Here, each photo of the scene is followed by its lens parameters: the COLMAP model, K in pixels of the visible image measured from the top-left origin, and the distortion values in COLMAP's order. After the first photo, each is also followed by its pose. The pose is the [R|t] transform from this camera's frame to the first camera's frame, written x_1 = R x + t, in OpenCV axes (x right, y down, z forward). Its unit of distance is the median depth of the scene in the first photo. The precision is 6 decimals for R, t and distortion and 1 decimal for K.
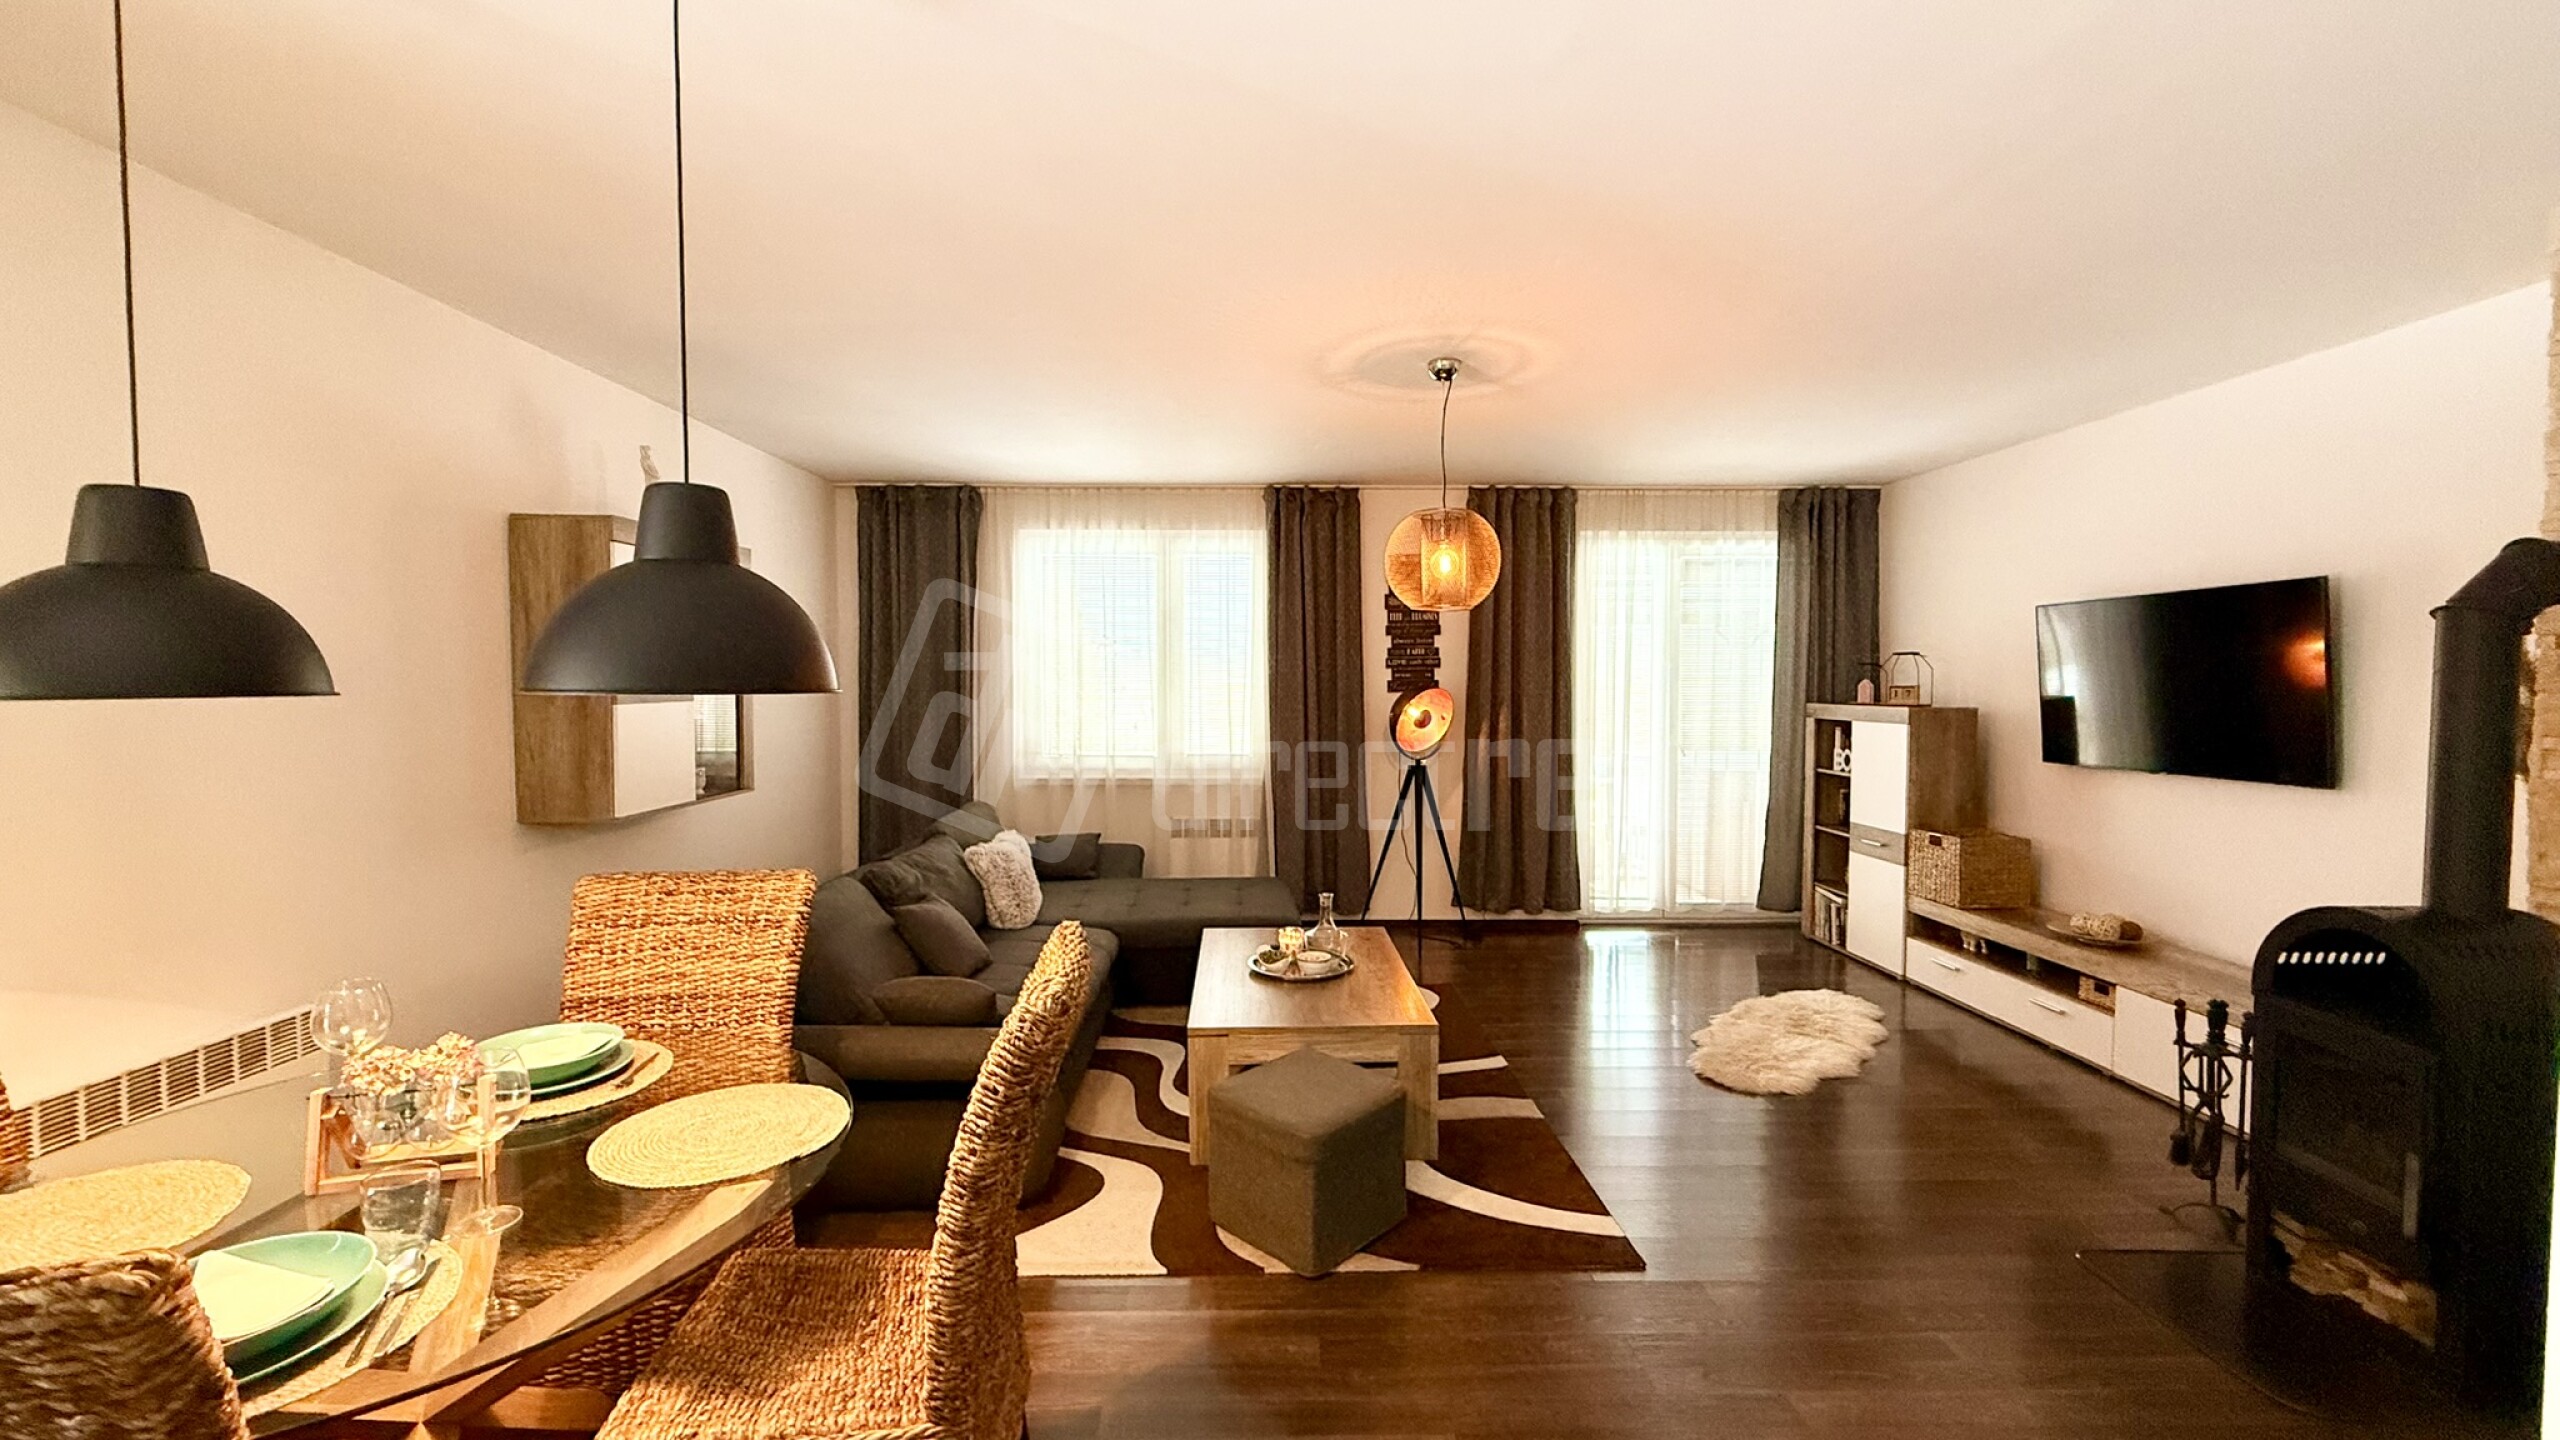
lens RADIAL K [[1014.0, 0, 1270.8], [0, 1014.0, 717.5], [0, 0, 1]] dist [0.001334, -0.000352]
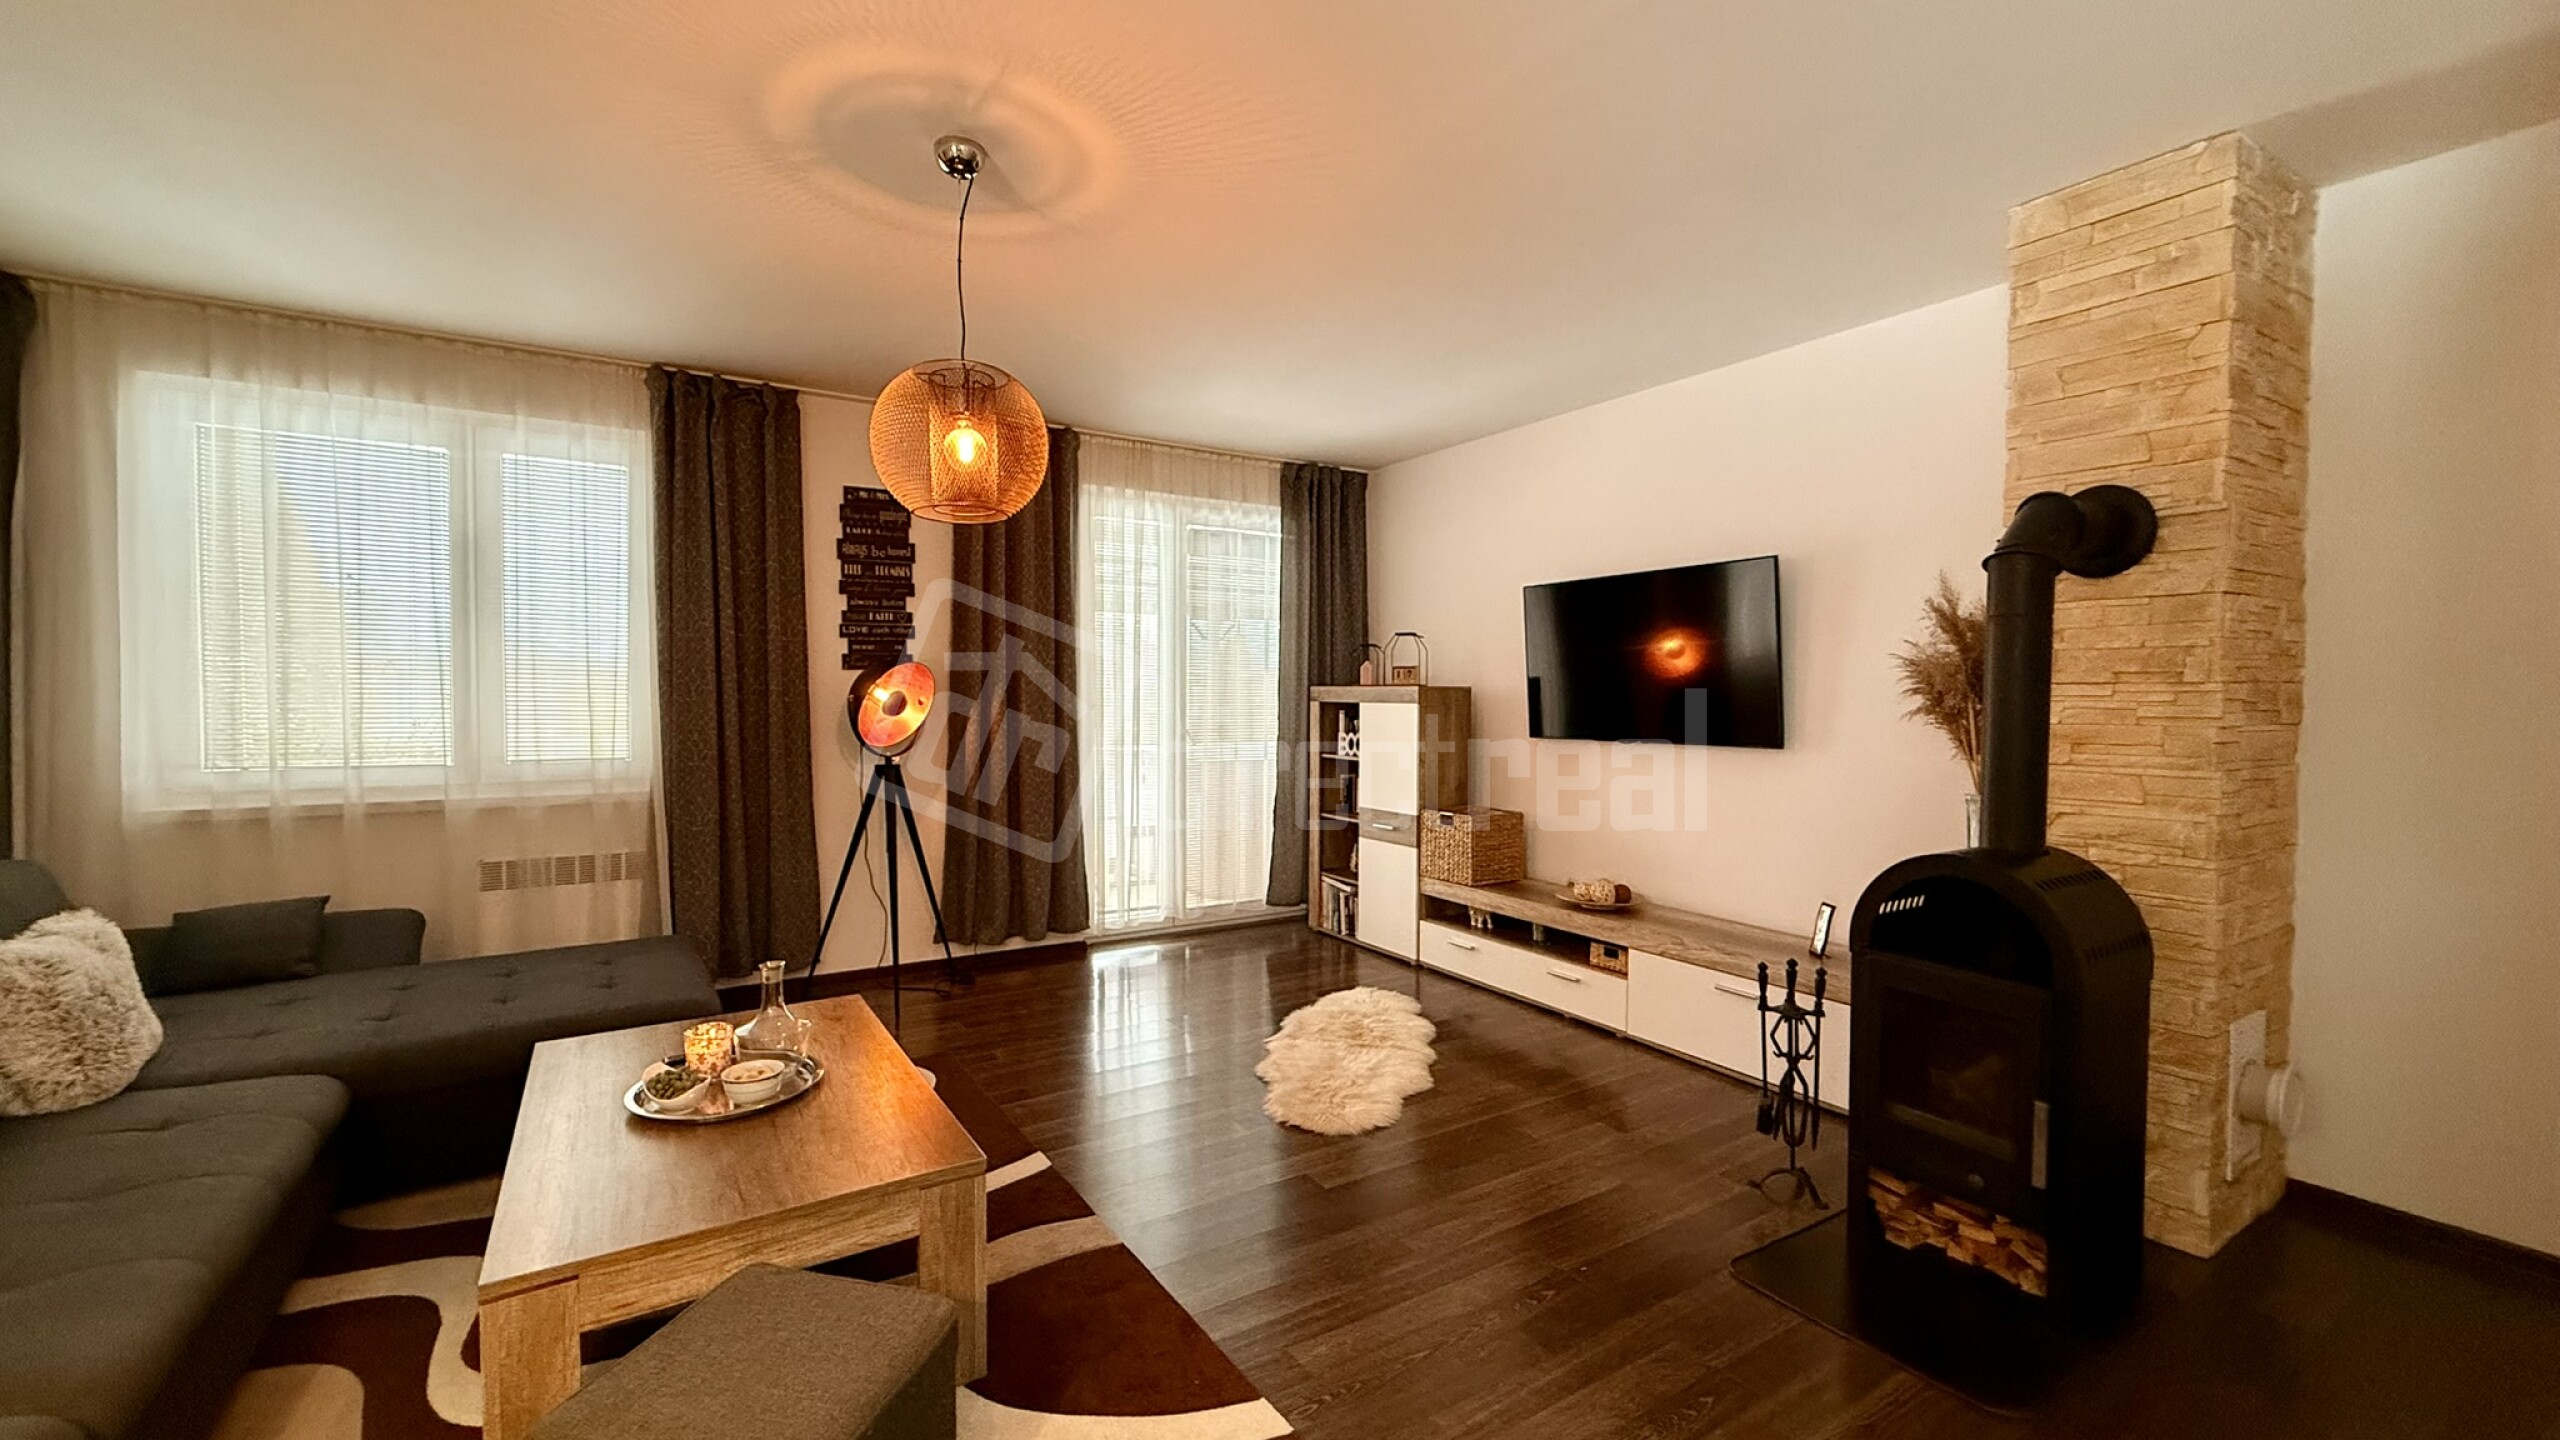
lens RADIAL K [[1014.0, 0, 1270.8], [0, 1014.0, 717.5], [0, 0, 1]] dist [0.001334, -0.000352]
pose [[0.855383, -0.009225, 0.517914, -0.003305], [0.014266, 0.999882, -0.005751, 0.022605], [-0.517799, 0.012308, 0.855414, 0.221349]]
